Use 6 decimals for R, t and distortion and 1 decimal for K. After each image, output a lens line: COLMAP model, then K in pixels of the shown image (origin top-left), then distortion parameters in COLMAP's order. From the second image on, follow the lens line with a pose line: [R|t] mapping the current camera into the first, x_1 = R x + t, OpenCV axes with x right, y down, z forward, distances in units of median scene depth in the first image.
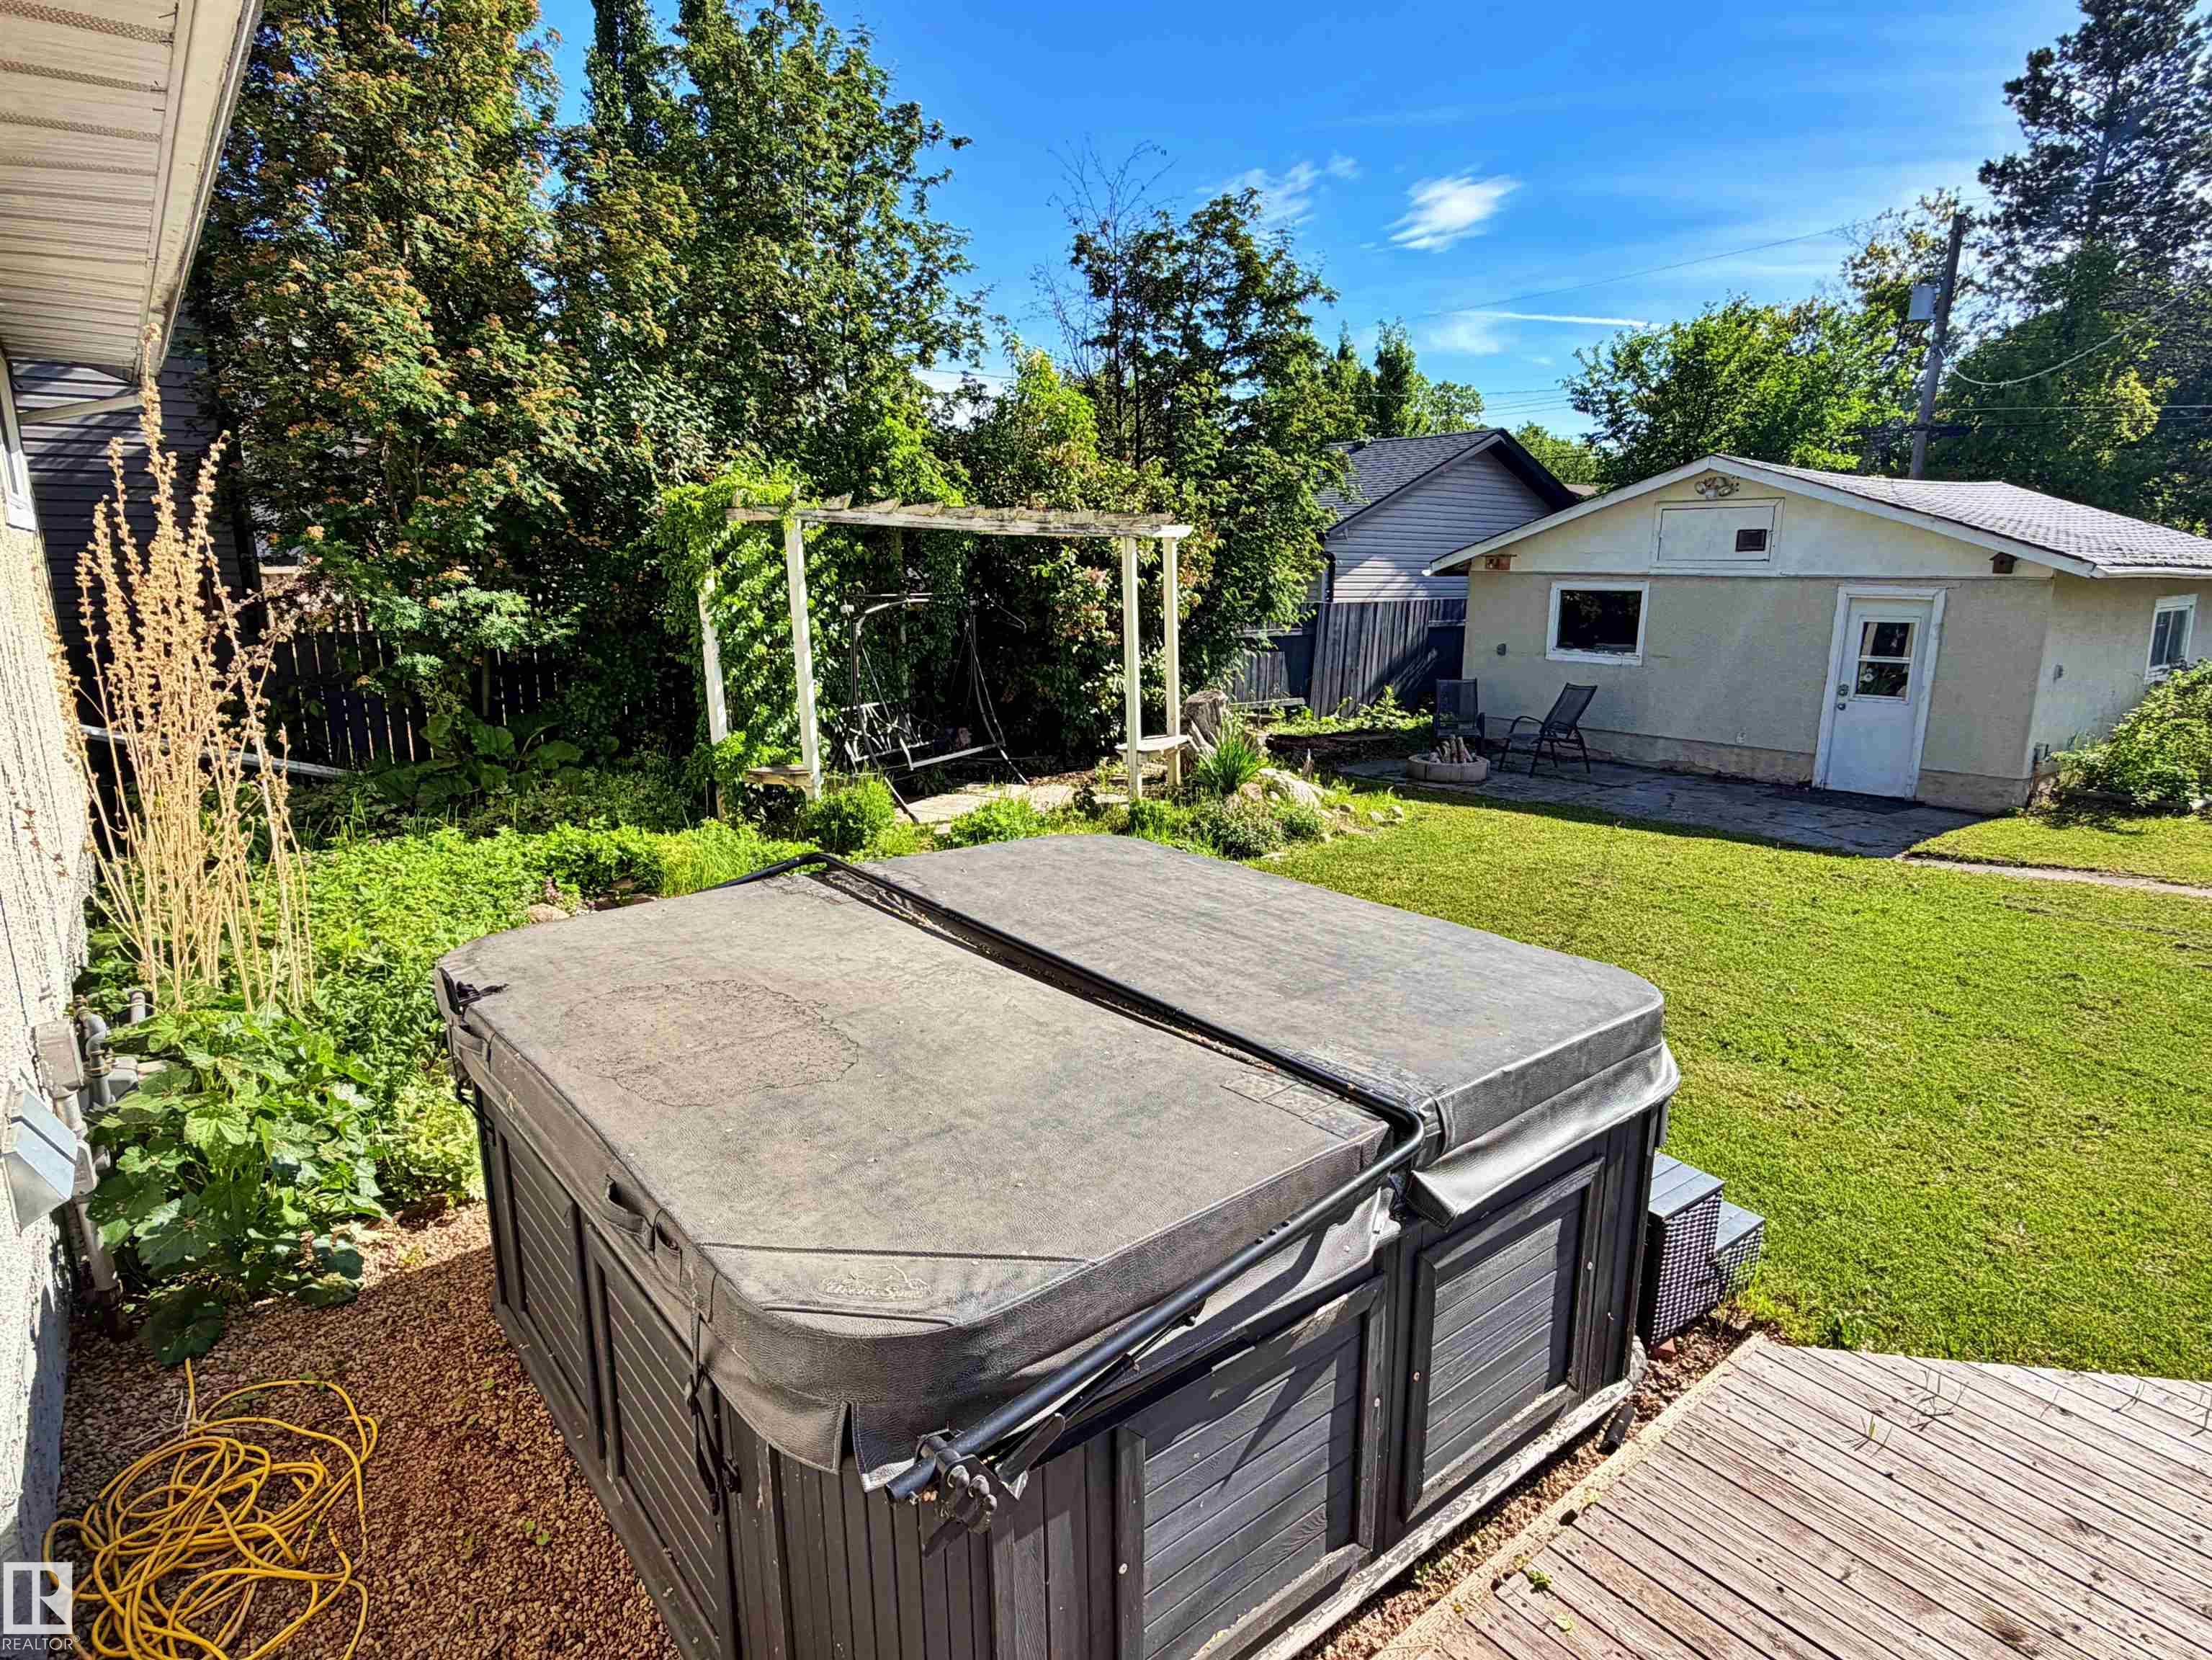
lens RADIAL K [[1230.9, 0, 1106.8], [0, 1230.9, 834.6], [0, 0, 1]] dist [0.000346, -0.000524]
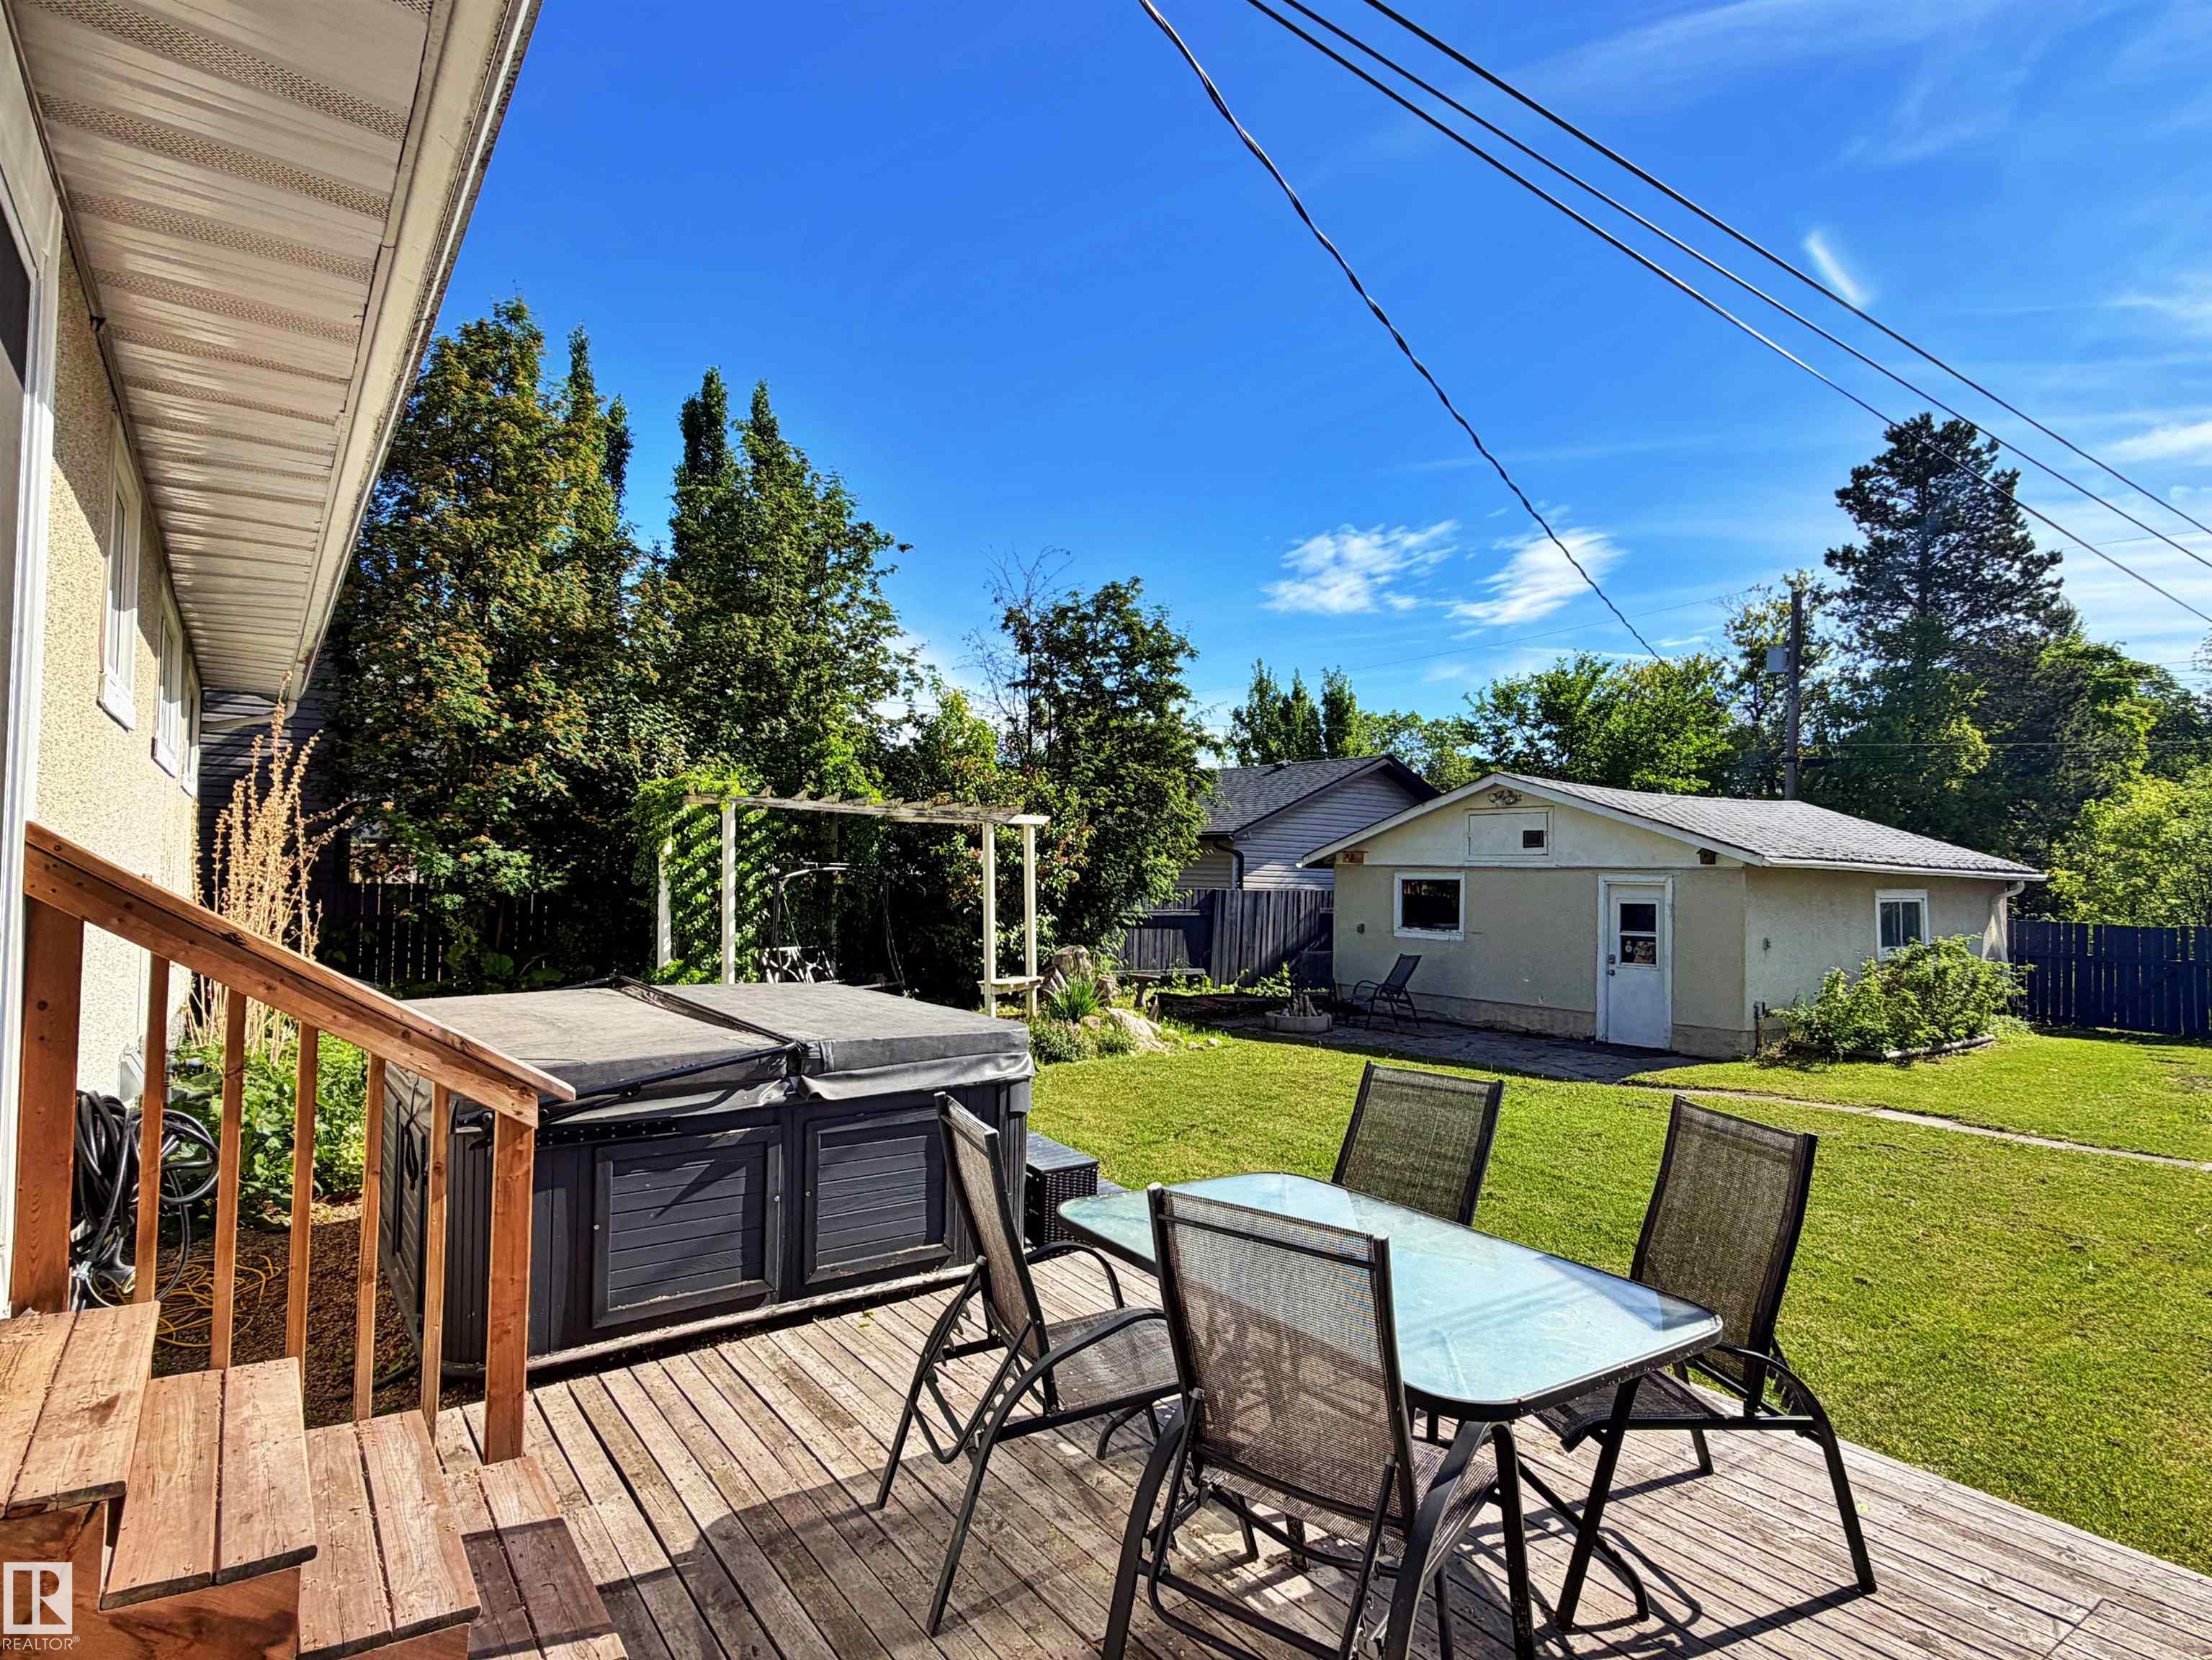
lens RADIAL K [[1178.9, 0, 1107.8], [0, 1178.9, 835.8], [0, 0, 1]] dist [-0.001212, 0.000732]
pose [[0.999157, 0.014059, -0.038561, 0.194778], [-0.023226, 0.968285, -0.248767, 0.086270], [0.033841, 0.249453, 0.967795, -0.224179]]
